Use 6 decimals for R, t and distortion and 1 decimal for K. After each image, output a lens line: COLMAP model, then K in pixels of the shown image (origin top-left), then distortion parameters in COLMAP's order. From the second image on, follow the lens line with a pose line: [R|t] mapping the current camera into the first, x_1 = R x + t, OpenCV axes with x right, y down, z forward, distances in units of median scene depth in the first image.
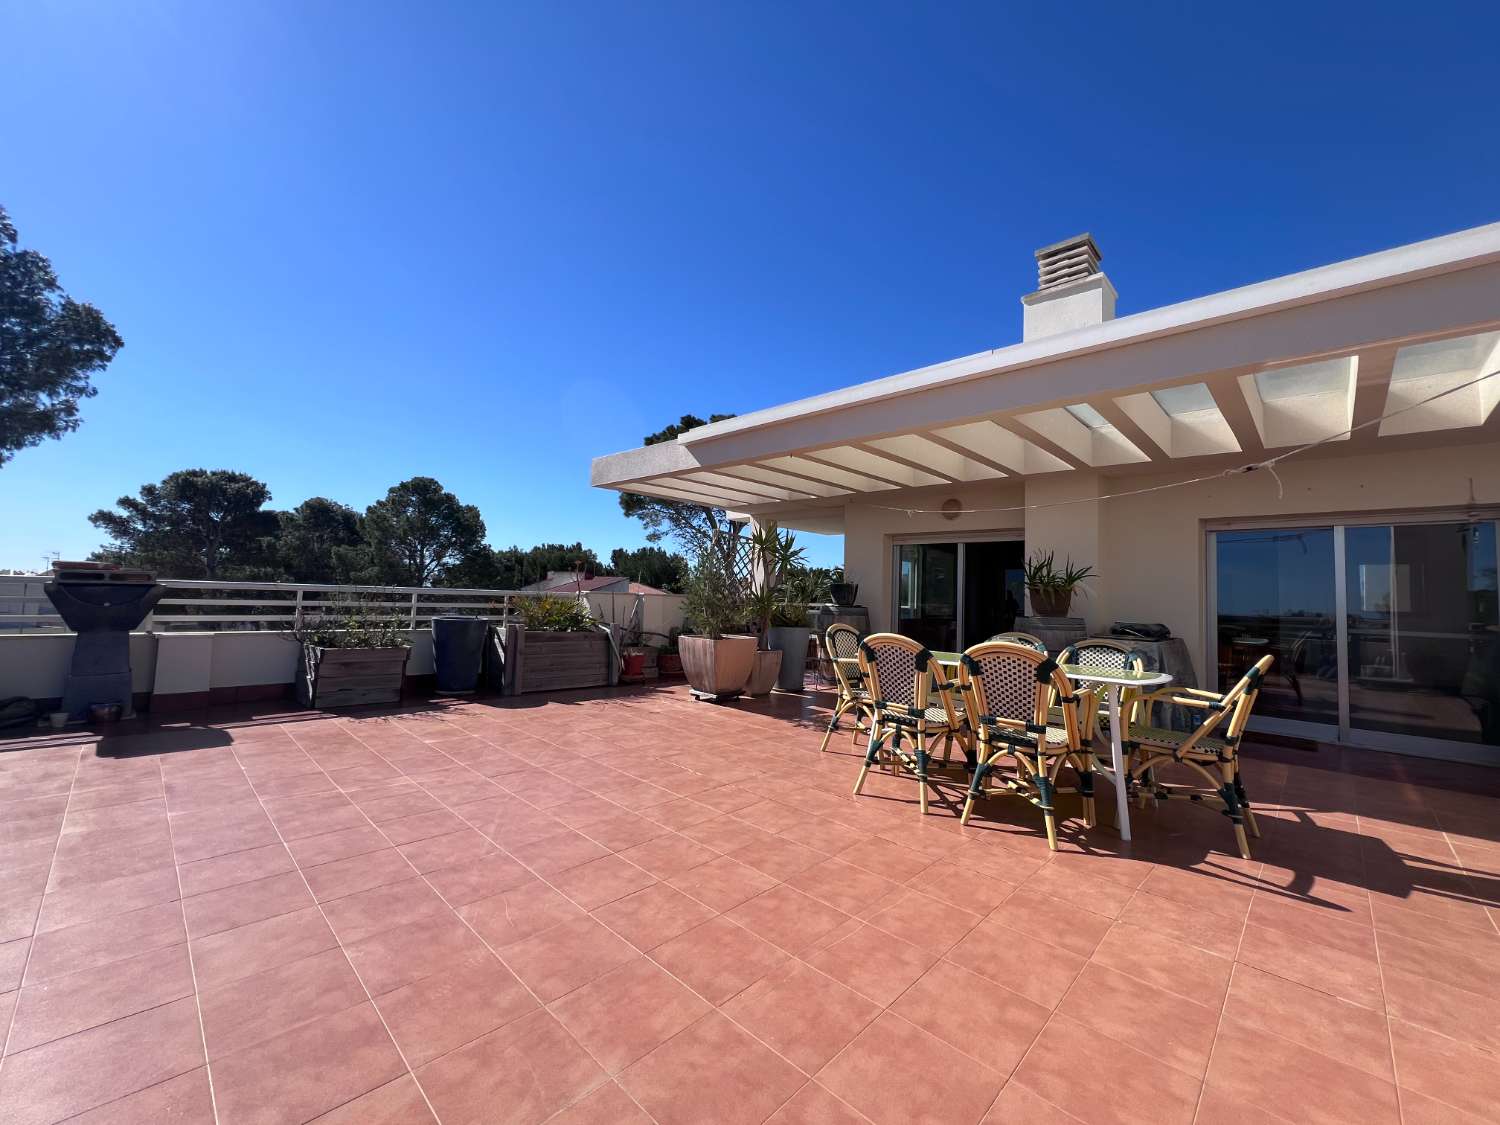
lens RADIAL K [[599.9, 0, 749.7], [0, 599.9, 559.2], [0, 0, 1]] dist [-0.001894, 0.000166]
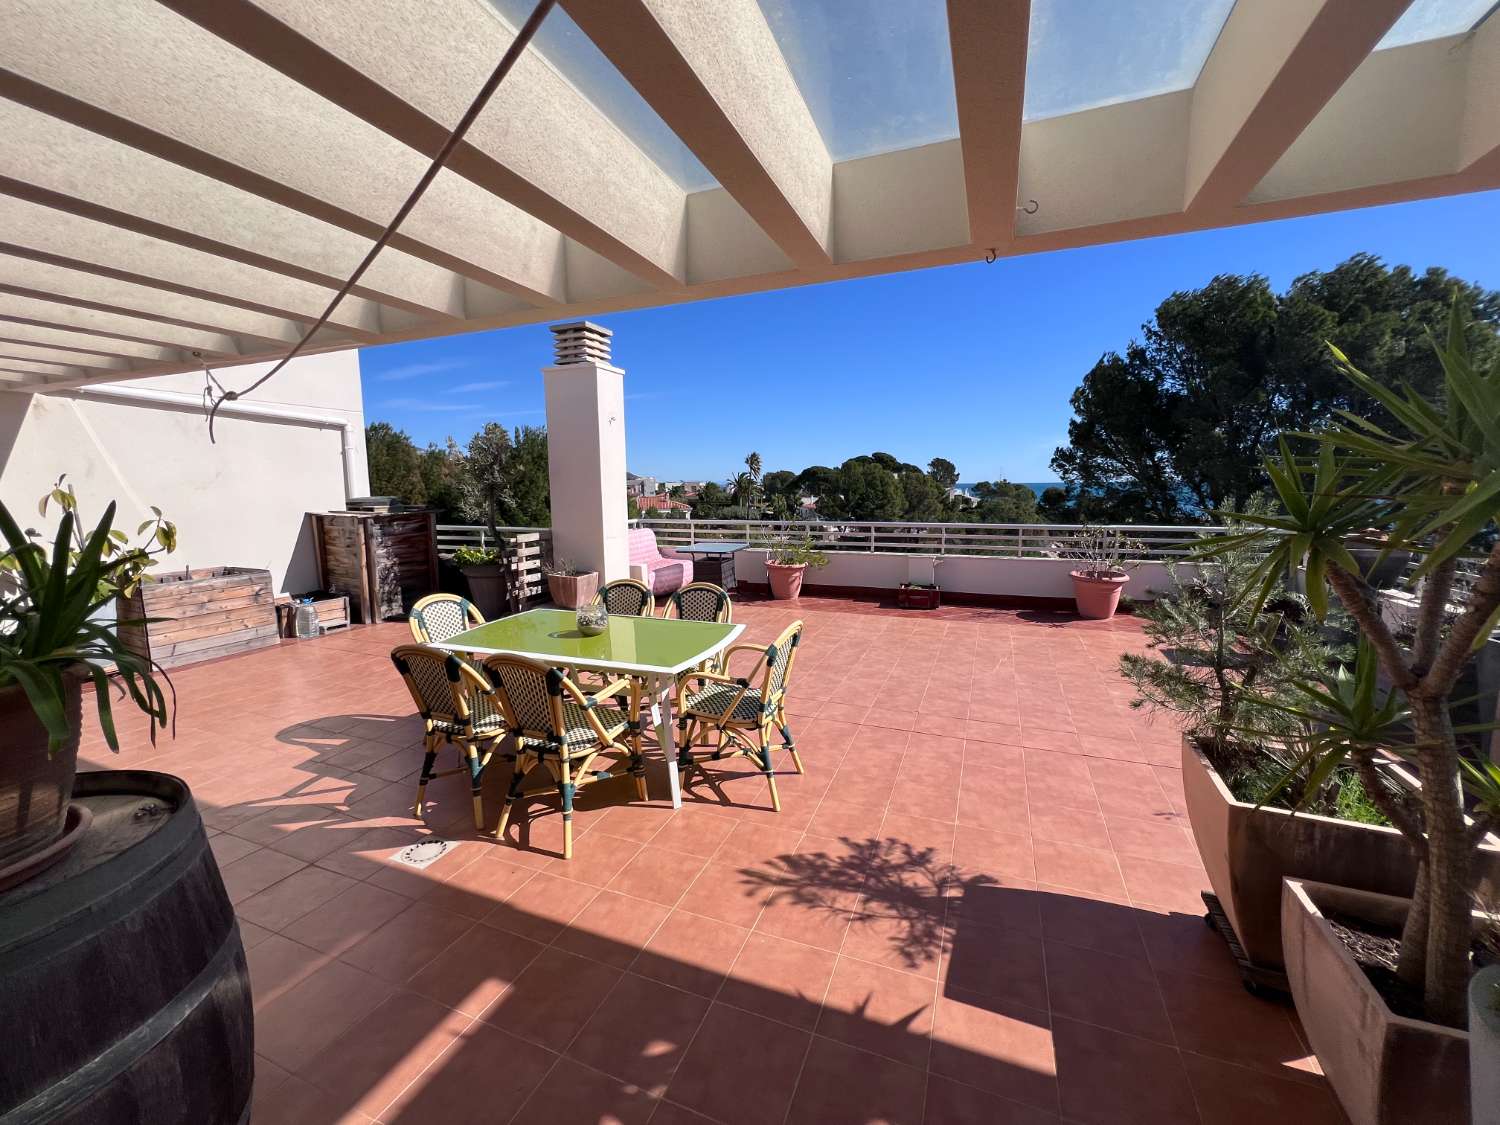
lens RADIAL K [[599.9, 0, 749.7], [0, 599.9, 559.2], [0, 0, 1]] dist [-0.001894, 0.000166]
pose [[-0.928566, 0.020322, -0.370610, 0.628261], [0.002111, 0.998773, 0.049478, 0.010881], [0.371161, 0.045161, -0.927470, 2.287422]]
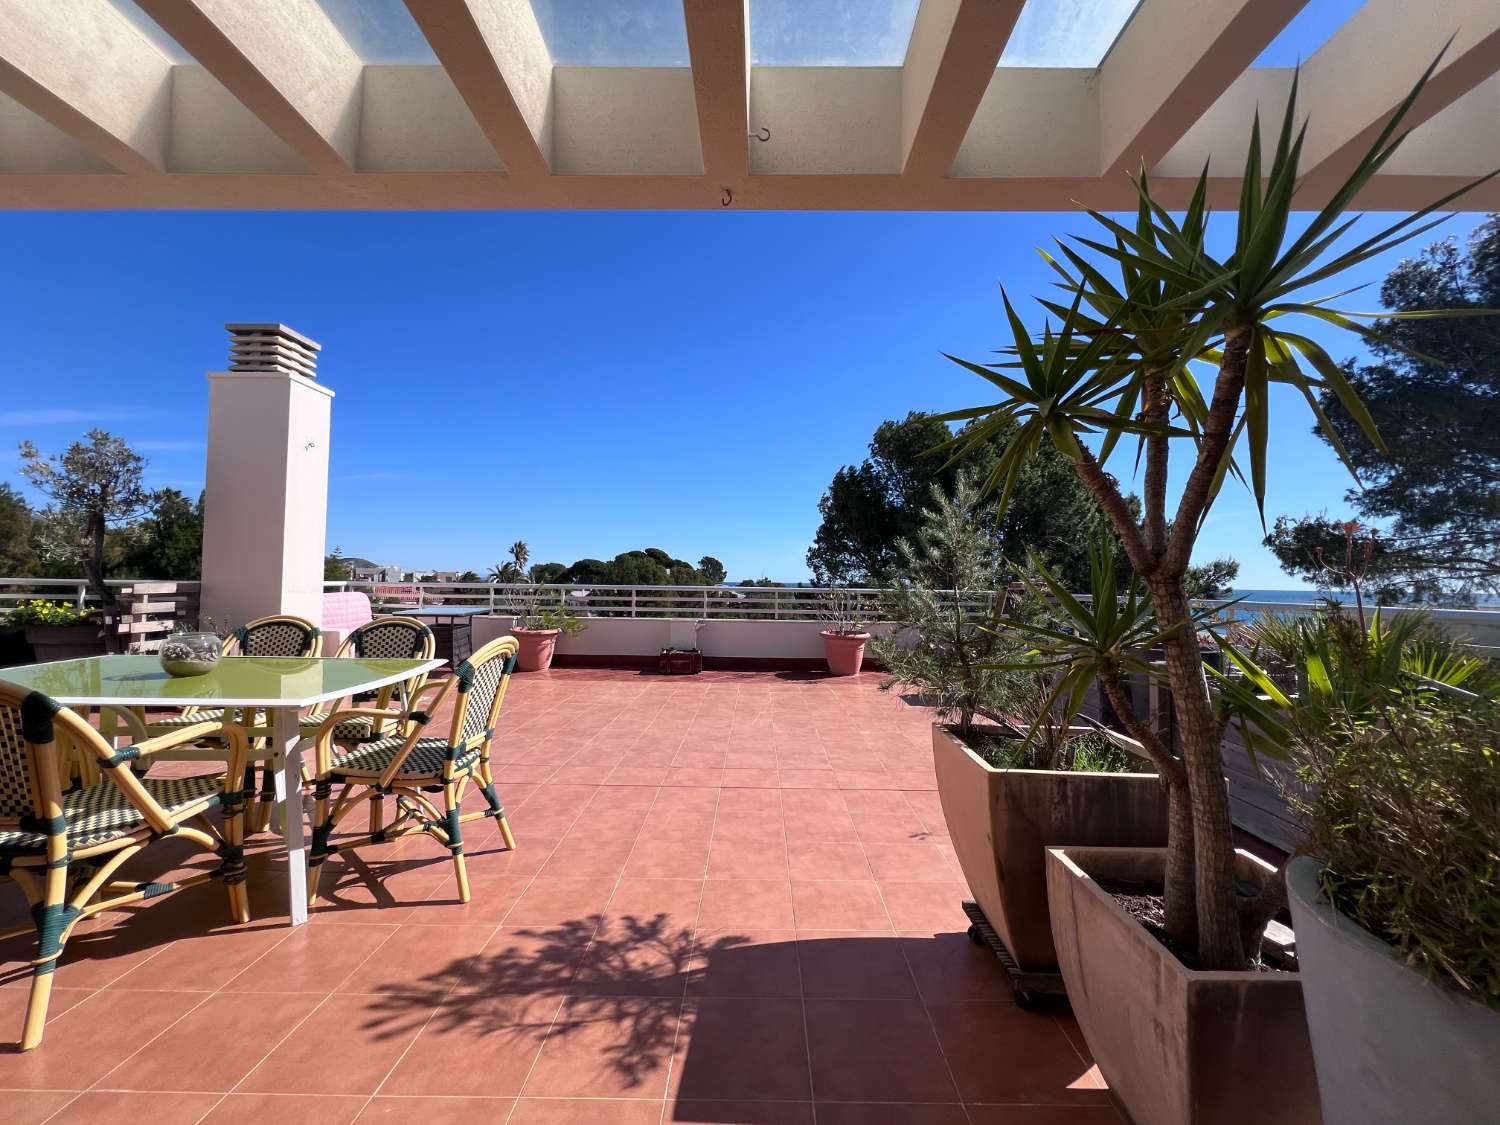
lens RADIAL K [[599.9, 0, 749.7], [0, 599.9, 559.2], [0, 0, 1]] dist [-0.001894, 0.000166]
pose [[-0.730121, -0.070958, -0.679624, 0.498020], [0.005155, 0.993993, -0.109318, 0.145475], [0.683298, -0.083319, -0.725370, 2.183553]]
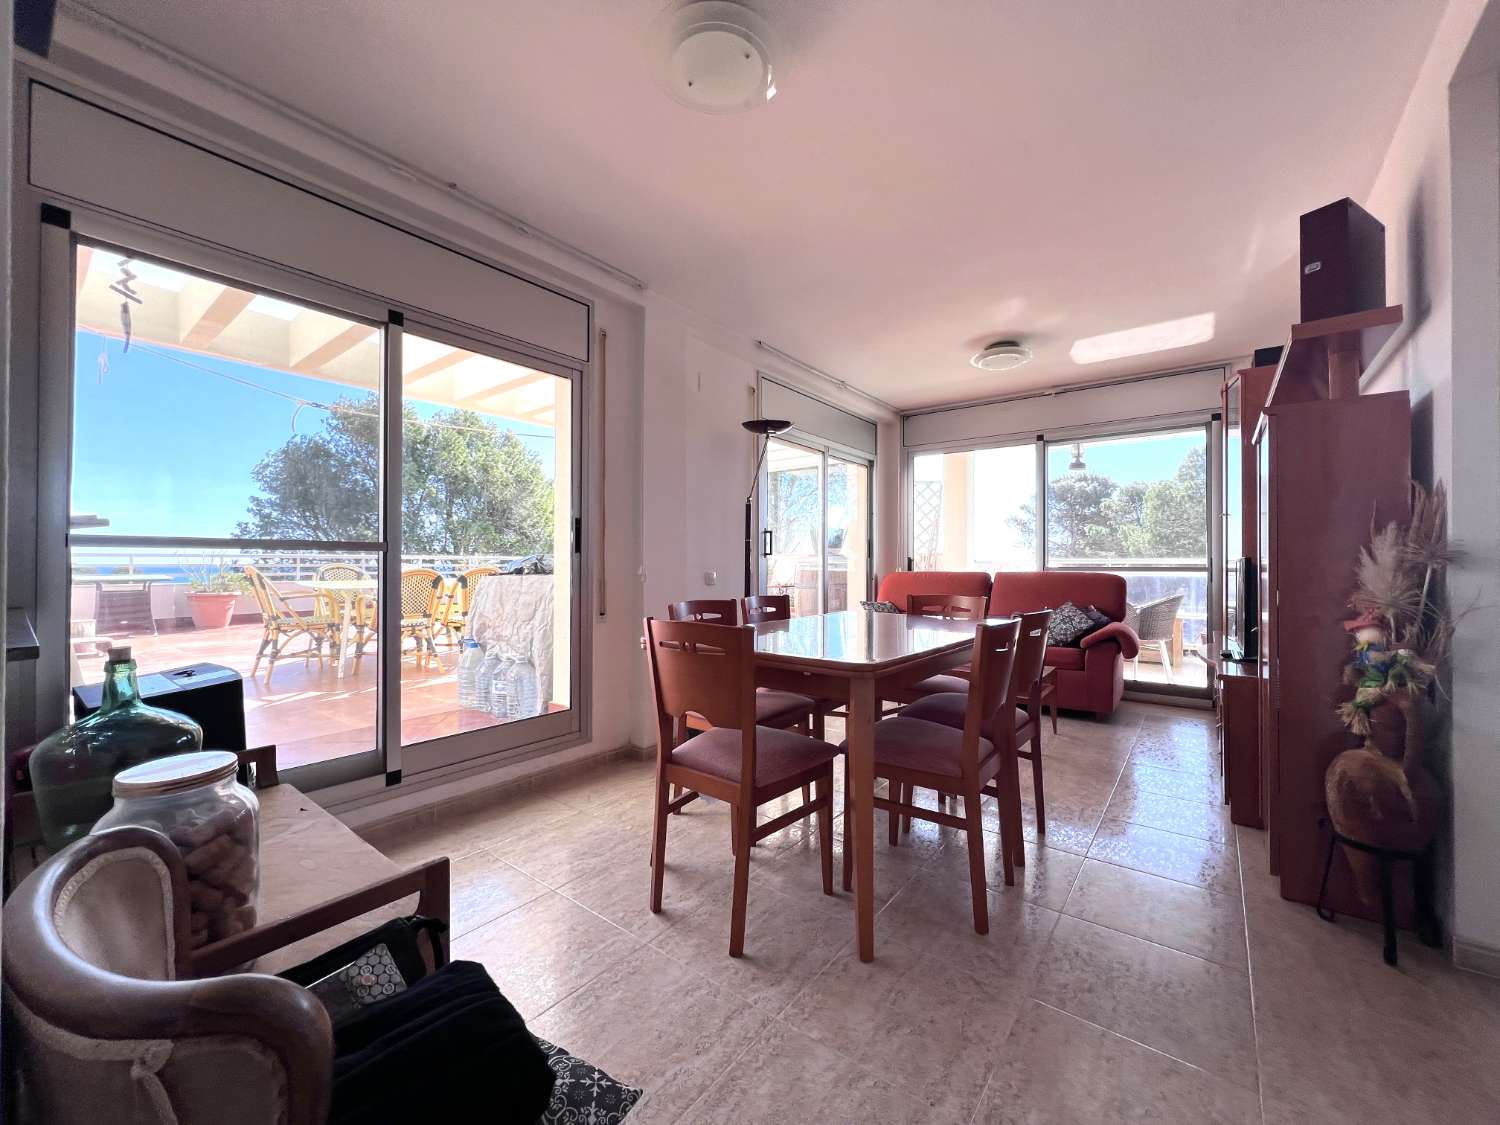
lens RADIAL K [[601.0, 0, 748.4], [0, 601.0, 559.2], [0, 0, 1]] dist [-0.000696, -0.000115]
pose [[0.102600, -0.042718, -0.993805, 2.405002], [0.069025, 0.996975, -0.035728, 0.270061], [0.992325, -0.064931, 0.105238, 1.984366]]
